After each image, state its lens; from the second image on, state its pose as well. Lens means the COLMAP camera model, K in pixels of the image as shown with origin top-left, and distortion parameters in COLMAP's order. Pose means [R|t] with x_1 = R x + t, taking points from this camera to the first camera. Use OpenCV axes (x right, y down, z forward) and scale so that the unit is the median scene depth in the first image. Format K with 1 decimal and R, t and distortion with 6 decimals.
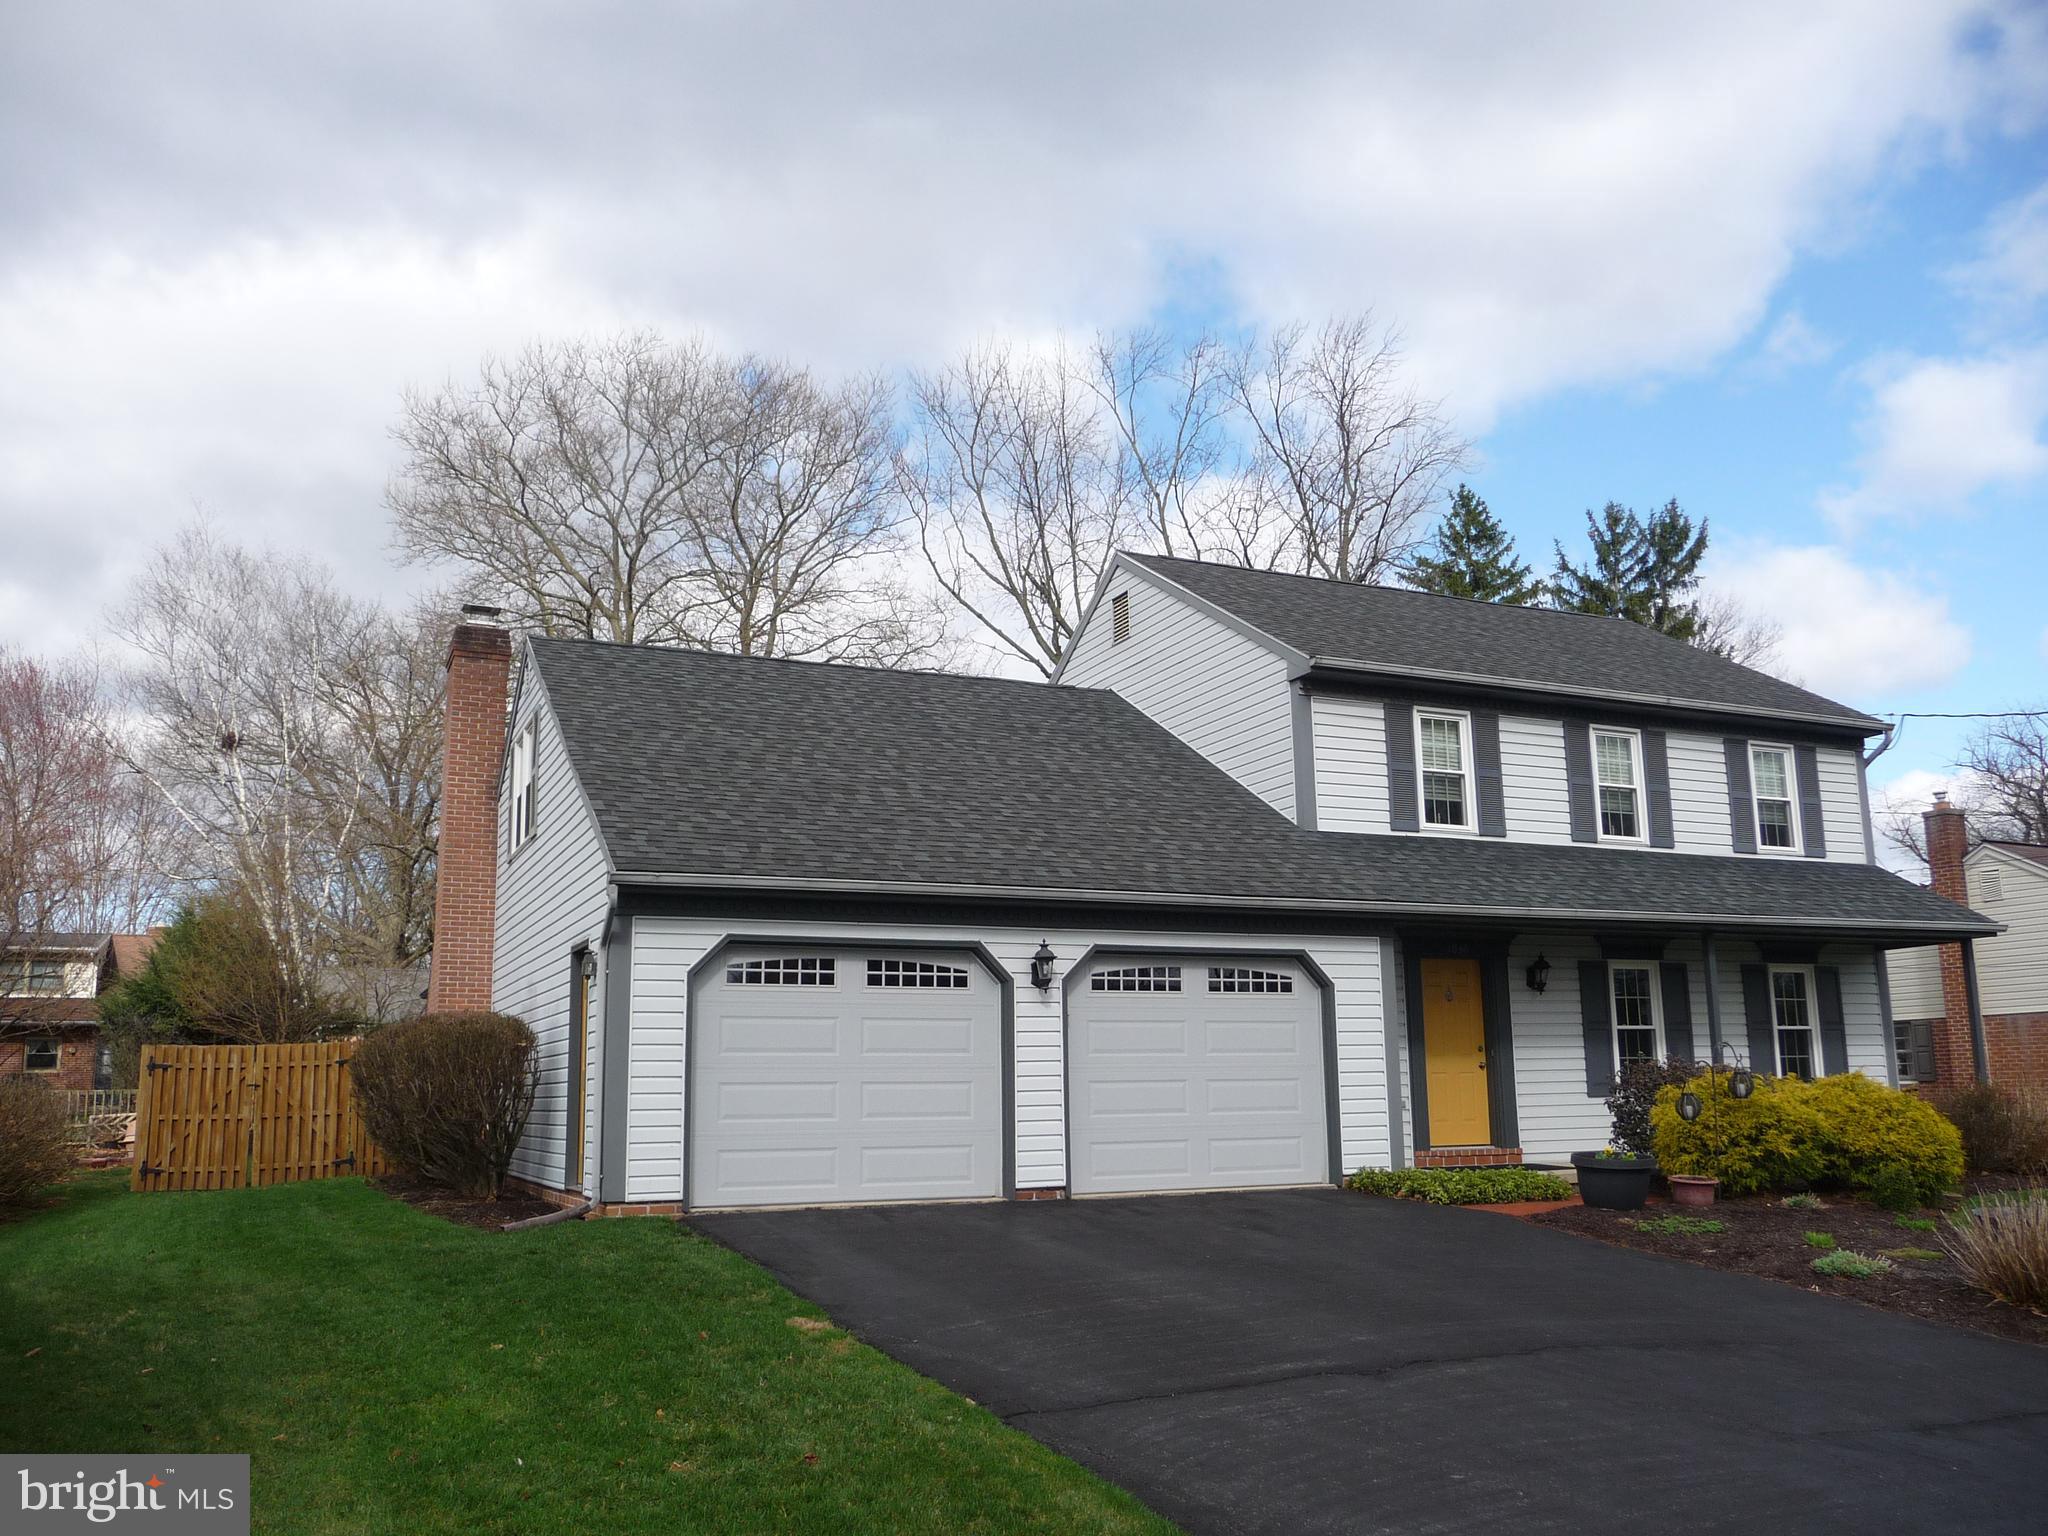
lens RADIAL K [[1661.0, 0, 1024.0], [0, 1661.0, 768.0], [0, 0, 1]] dist [-0.040946, 0.009747]
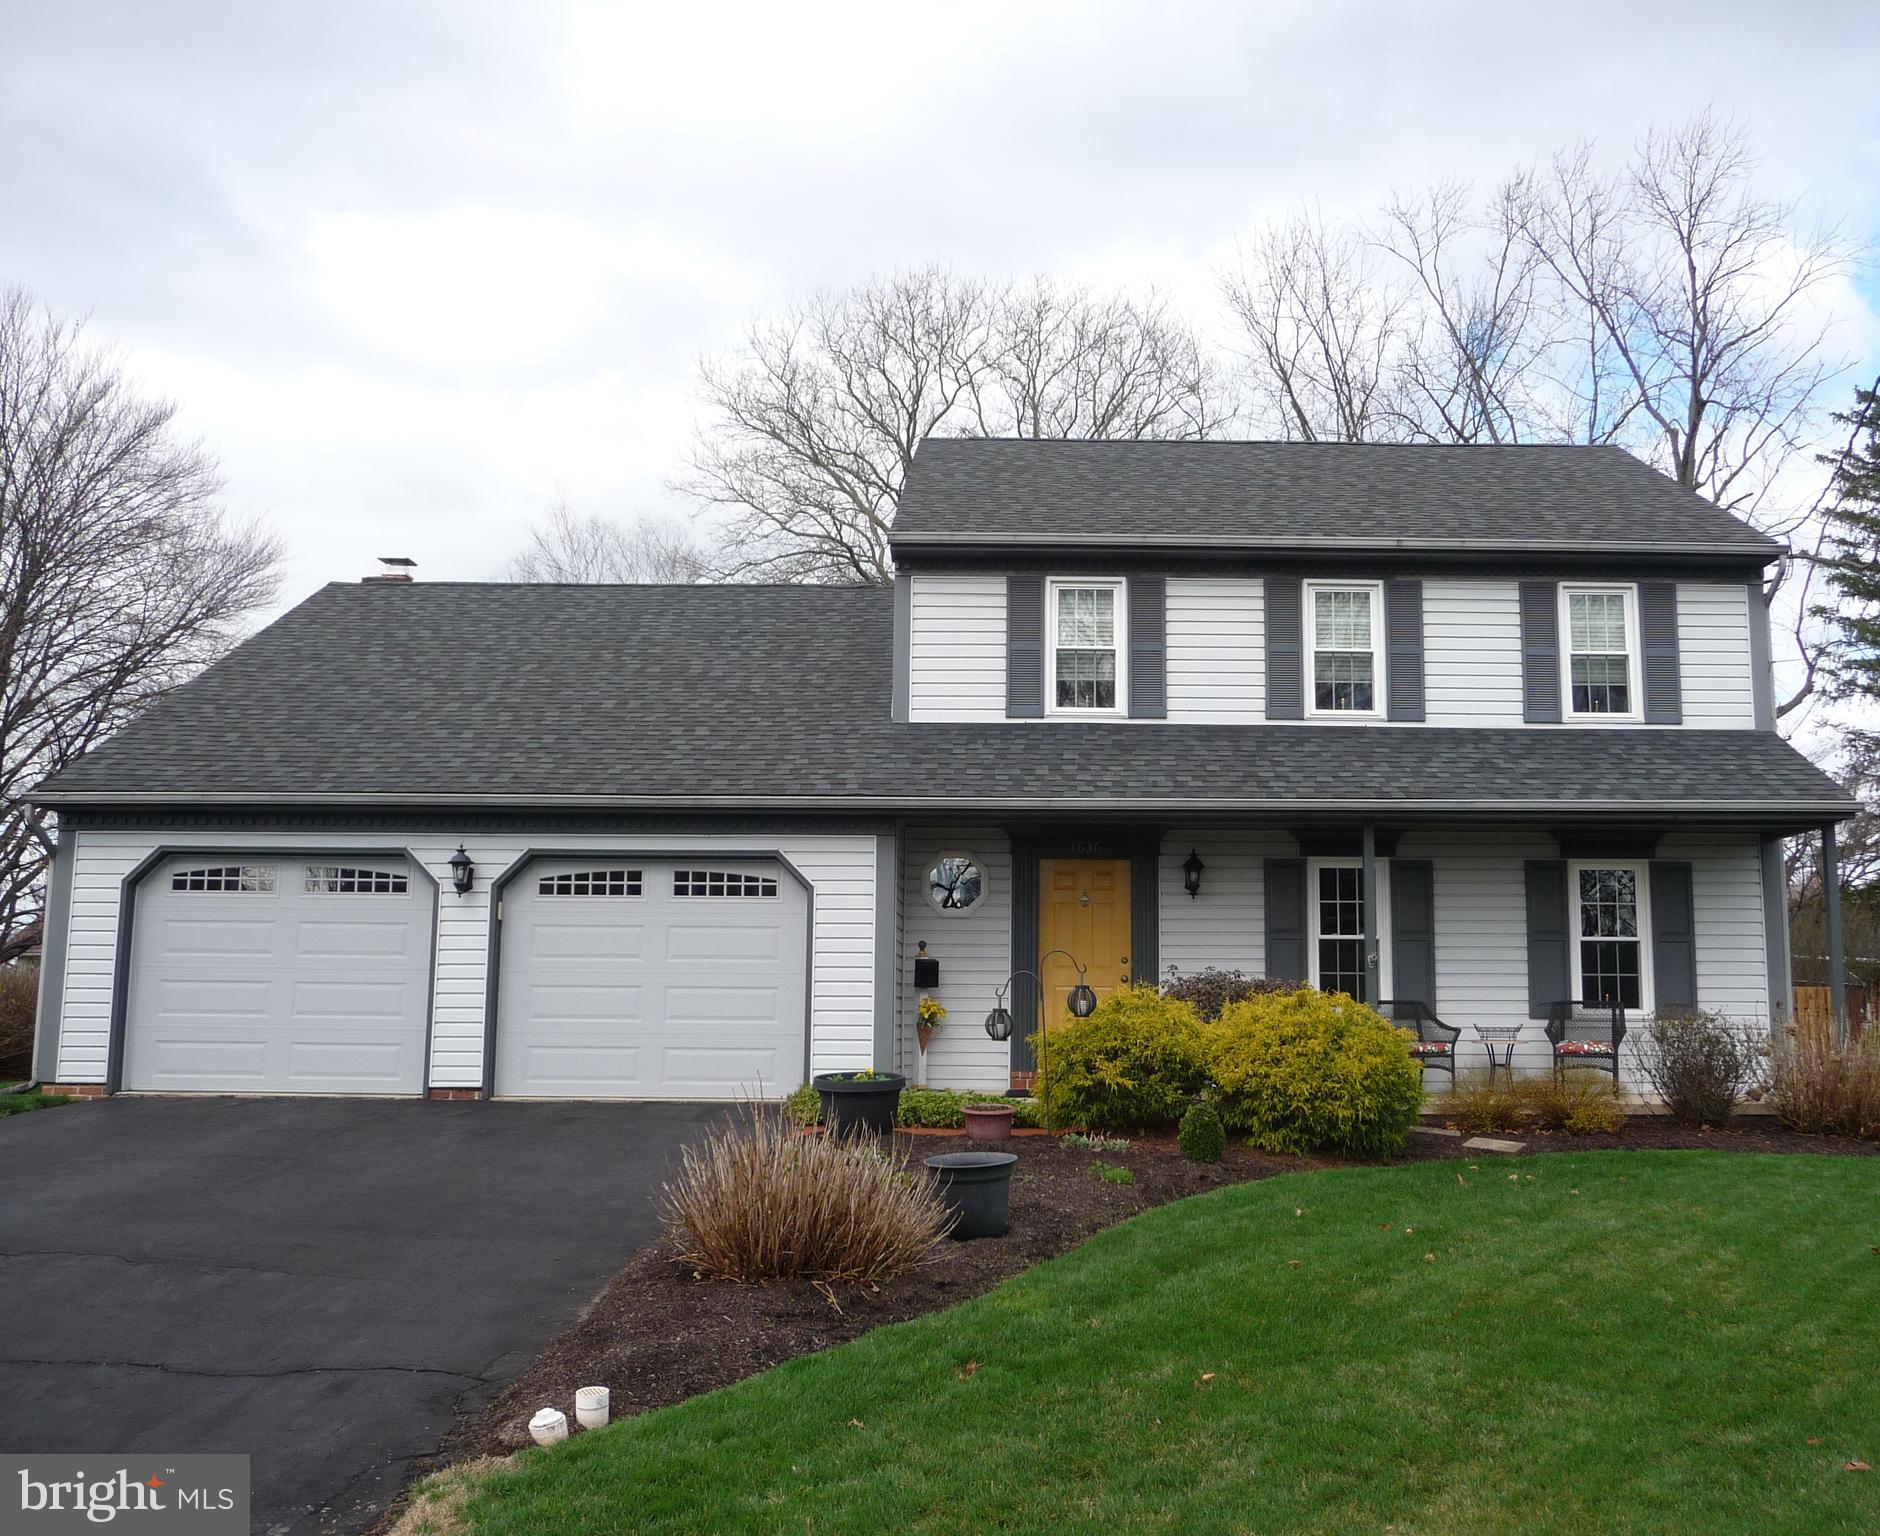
lens RADIAL K [[1530.3, 0, 1012.5], [0, 1530.3, 811.3], [0, 0, 1]] dist [-0.070613, 0.082841]
pose [[0.912273, -0.032081, -0.408323, 0.549269], [0.060177, 0.996607, 0.056147, 0.040892], [0.405137, -0.075793, 0.911109, 0.236575]]
